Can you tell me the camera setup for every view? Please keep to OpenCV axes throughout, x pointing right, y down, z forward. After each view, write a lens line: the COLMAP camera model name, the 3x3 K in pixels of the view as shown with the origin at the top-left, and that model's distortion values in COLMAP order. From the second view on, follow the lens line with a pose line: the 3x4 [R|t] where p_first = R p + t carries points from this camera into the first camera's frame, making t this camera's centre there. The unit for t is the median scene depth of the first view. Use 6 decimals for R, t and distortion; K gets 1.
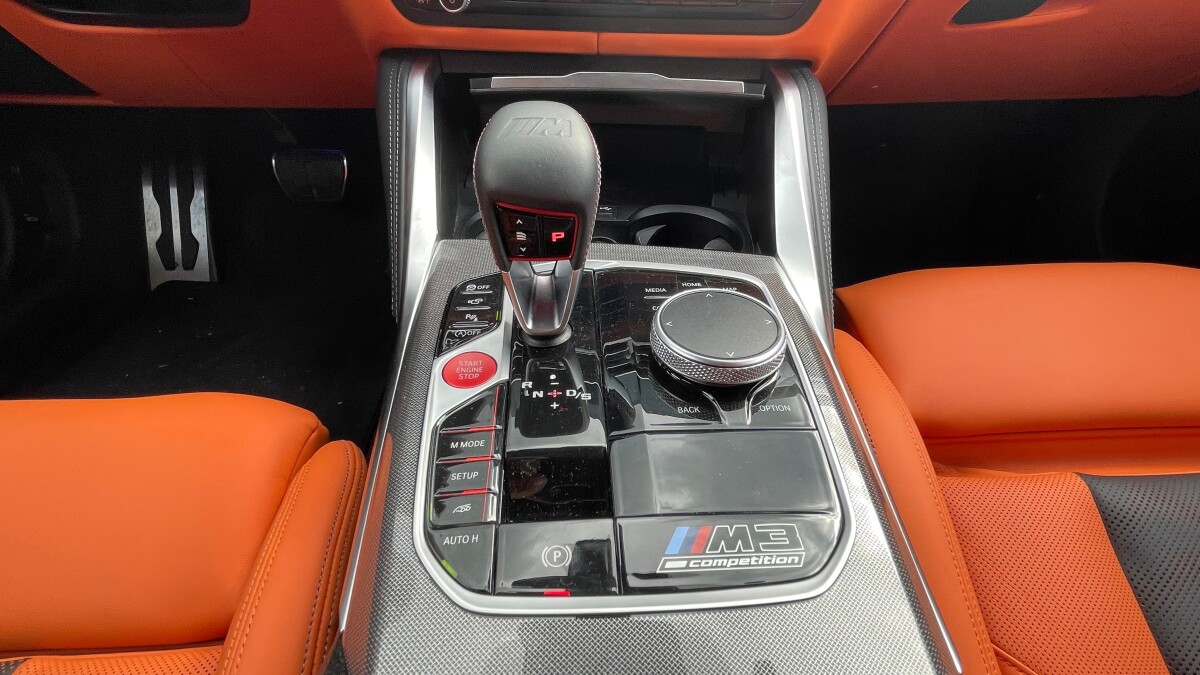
lens RADIAL K [[587.8, 0, 600.0], [0, 587.8, 337.5], [0, 0, 1]] dist [-0.001331, 0.000365]
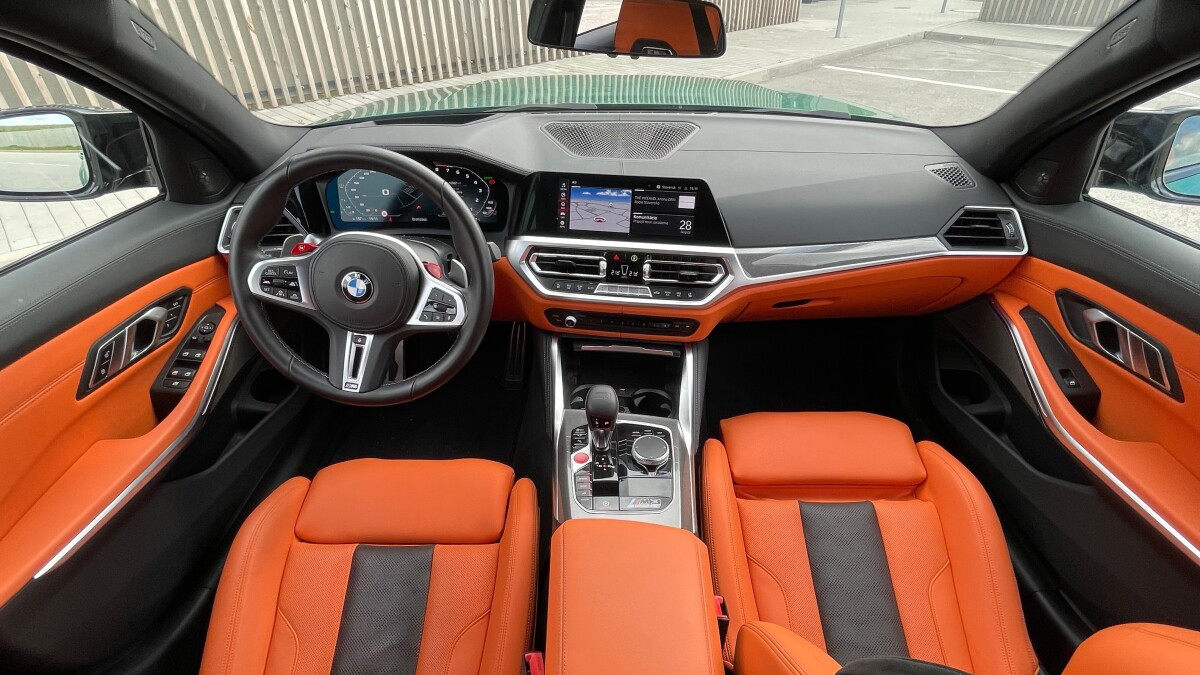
lens RADIAL K [[587.8, 0, 600.0], [0, 587.8, 337.5], [0, 0, 1]] dist [-0.001331, 0.000365]
pose [[0.998587, 0.023897, -0.047459, 0.041159], [-0.028019, 0.995711, -0.088175, -0.326666], [0.045148, 0.089380, 0.994974, -2.349290]]
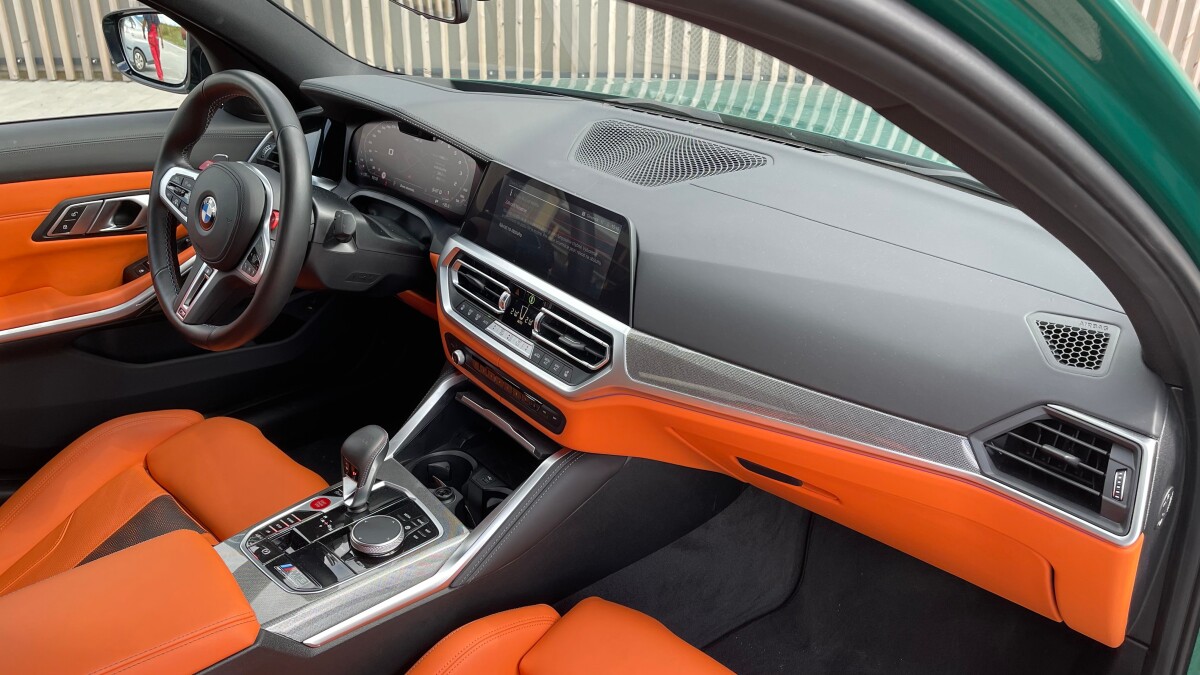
lens RADIAL K [[906.1, 0, 599.2], [0, 906.1, 314.9], [0, 0, 1]] dist [0.003140, -0.000513]
pose [[0.698652, 0.314119, -0.642817, 2.766303], [-0.474547, 0.875843, -0.087777, -0.858033], [0.535434, 0.366373, 0.760974, -1.632089]]
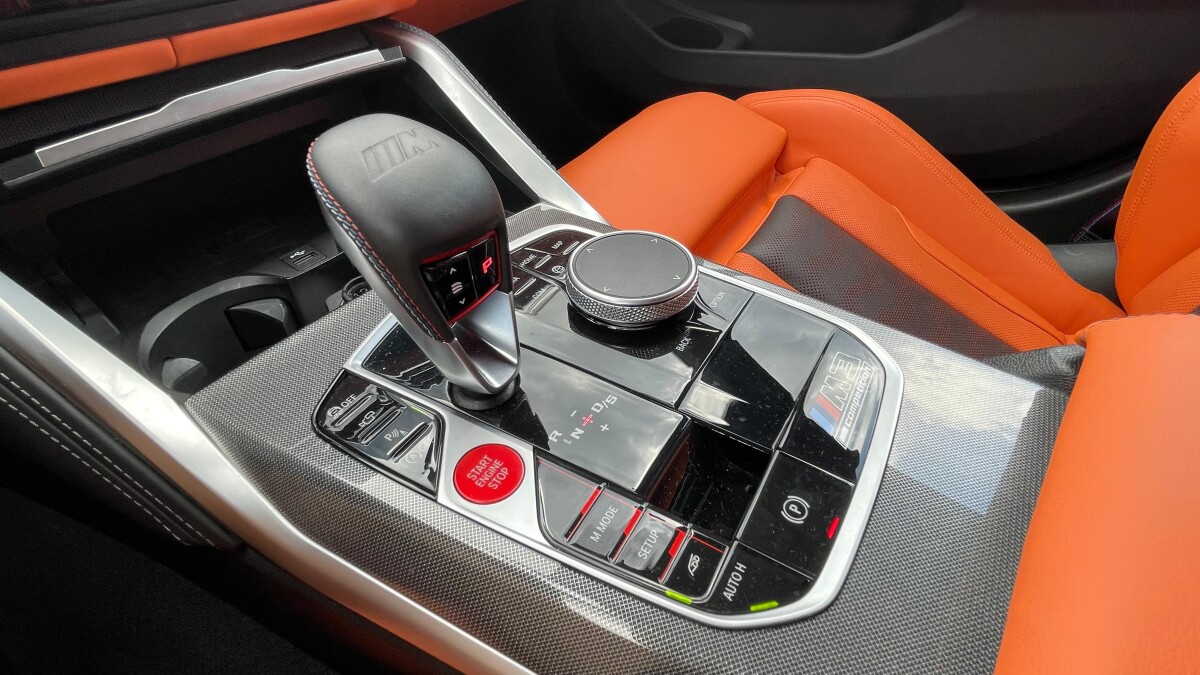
lens RADIAL K [[594.9, 0, 602.4], [0, 594.9, 332.1], [0, 0, 1]] dist [0.001306, 0.001147]
pose [[0.562586, -0.552612, 0.614913, -0.453449], [0.522121, 0.814173, 0.253993, -0.188487], [-0.641005, 0.178166, 0.746572, 0.263132]]
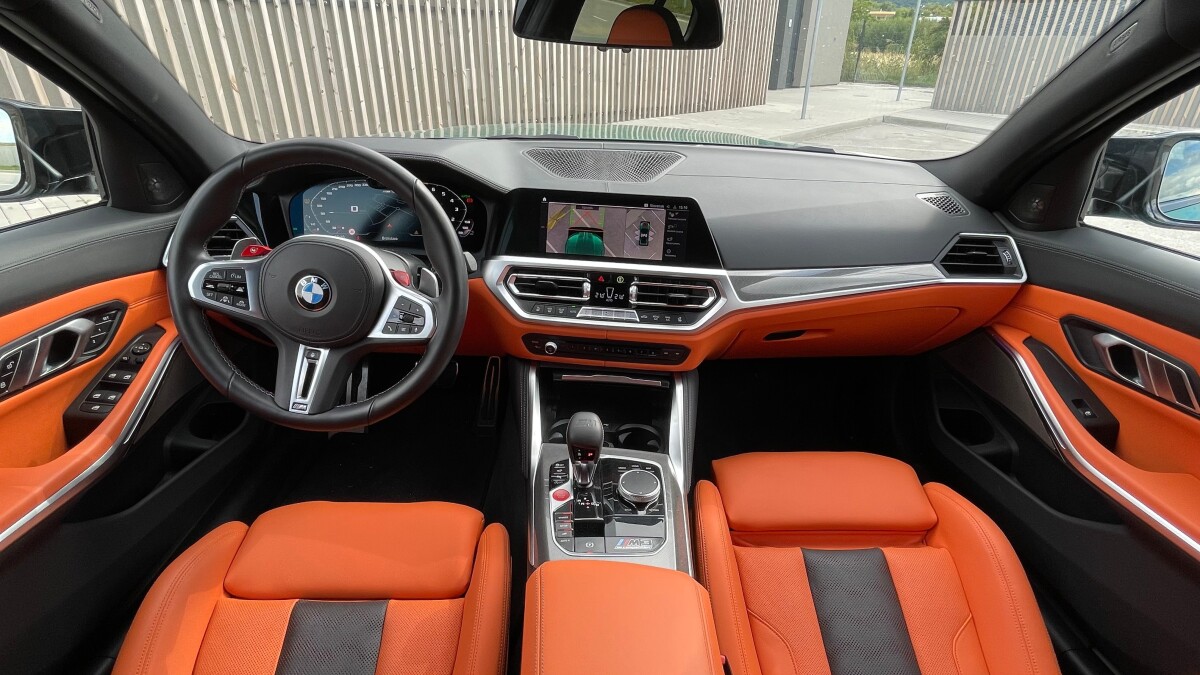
lens RADIAL K [[587.8, 0, 600.0], [0, 587.8, 337.5], [0, 0, 1]] dist [-0.001331, 0.000365]
pose [[0.999518, 0.030231, -0.007123, -0.012449], [-0.031050, 0.977995, -0.206304, -0.115683], [0.000730, 0.206425, 0.978462, -2.036919]]
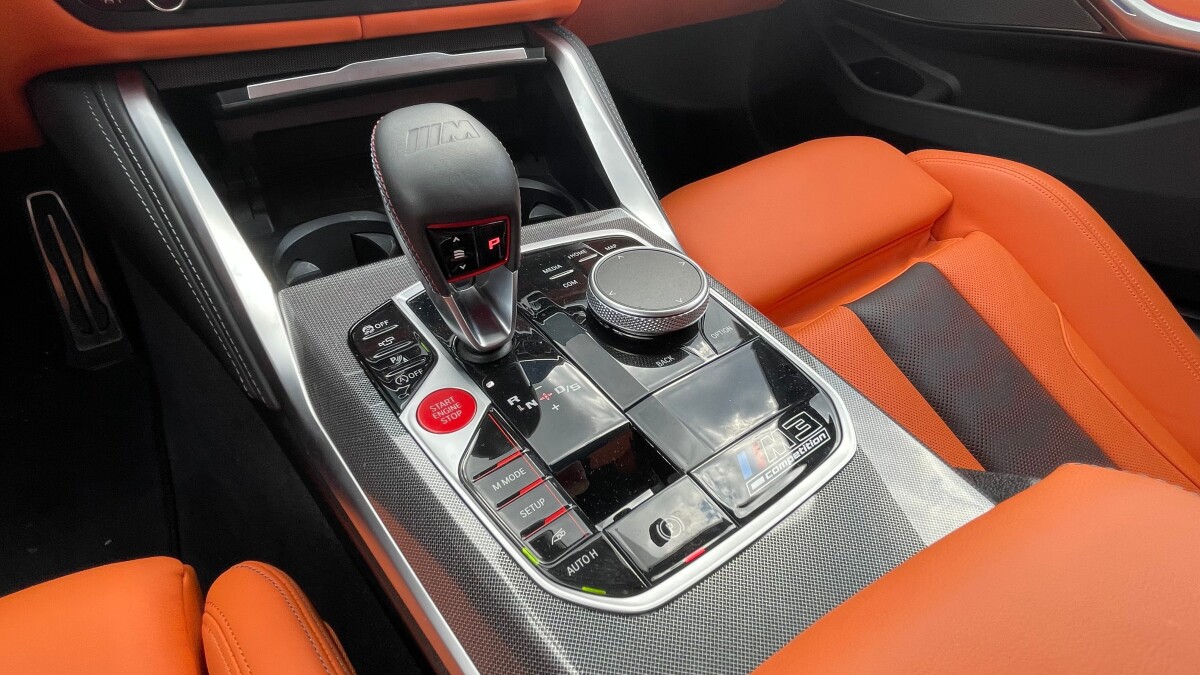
lens RADIAL K [[587.8, 0, 600.0], [0, 587.8, 337.5], [0, 0, 1]] dist [-0.001331, 0.000365]
pose [[0.834488, -0.352220, 0.423757, -0.327859], [0.323133, 0.935726, 0.141428, -0.091877], [-0.446334, 0.018910, 0.894666, 0.063395]]
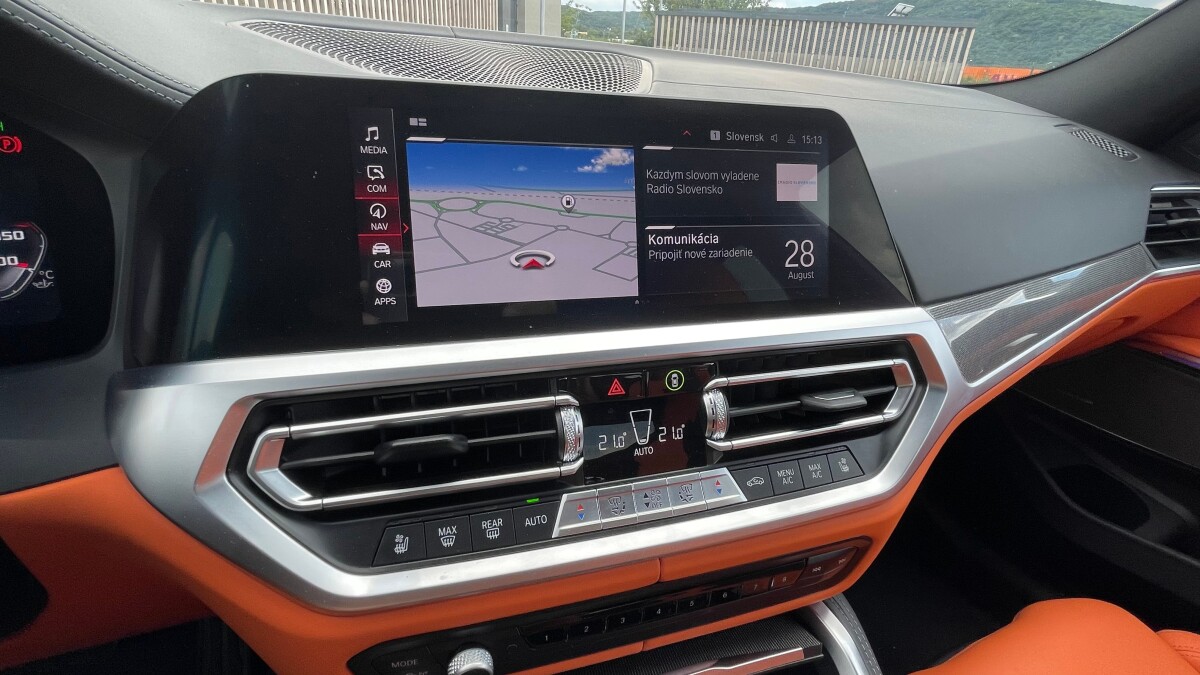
lens RADIAL K [[594.9, 0, 602.4], [0, 594.9, 332.1], [0, 0, 1]] dist [0.001306, 0.001147]
pose [[0.909311, -0.111964, 0.400772, -0.441573], [0.206315, 0.957713, -0.200551, -1.017709], [-0.361370, 0.265049, 0.893958, 0.239619]]
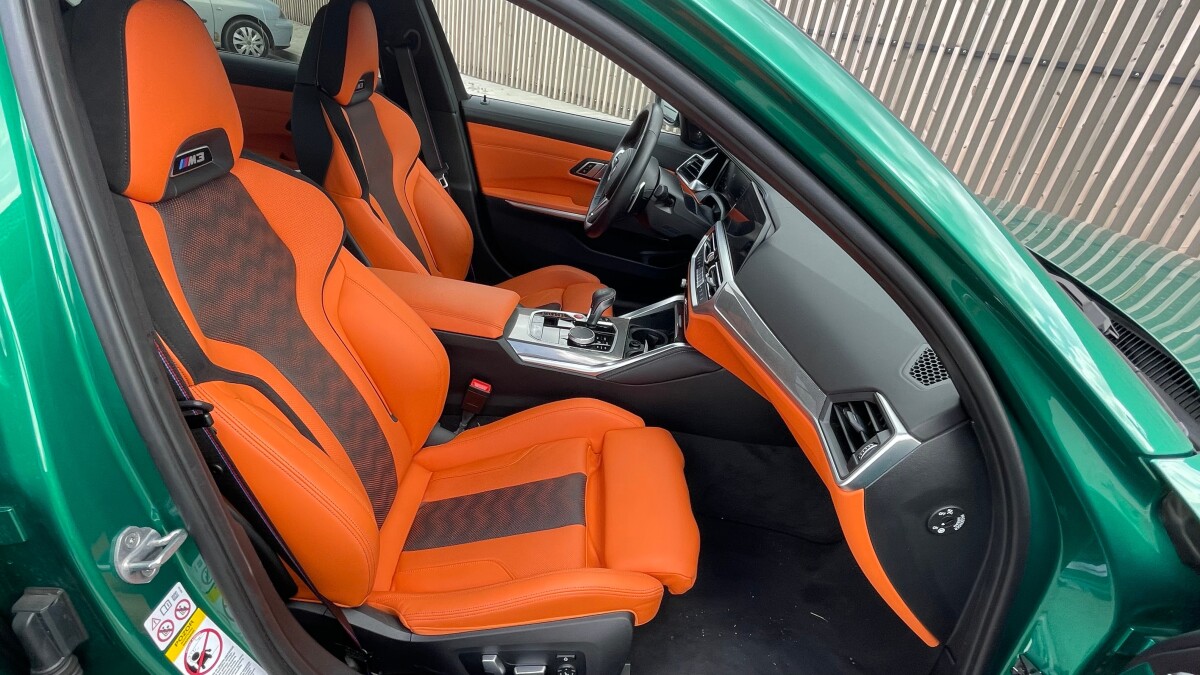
lens RADIAL K [[594.9, 0, 602.4], [0, 594.9, 332.1], [0, 0, 1]] dist [0.001306, 0.001147]
pose [[-0.027894, 0.466910, -0.883865, 4.080960], [-0.733690, 0.590971, 0.335340, -1.623219], [0.678912, 0.657837, 0.326082, -0.484924]]
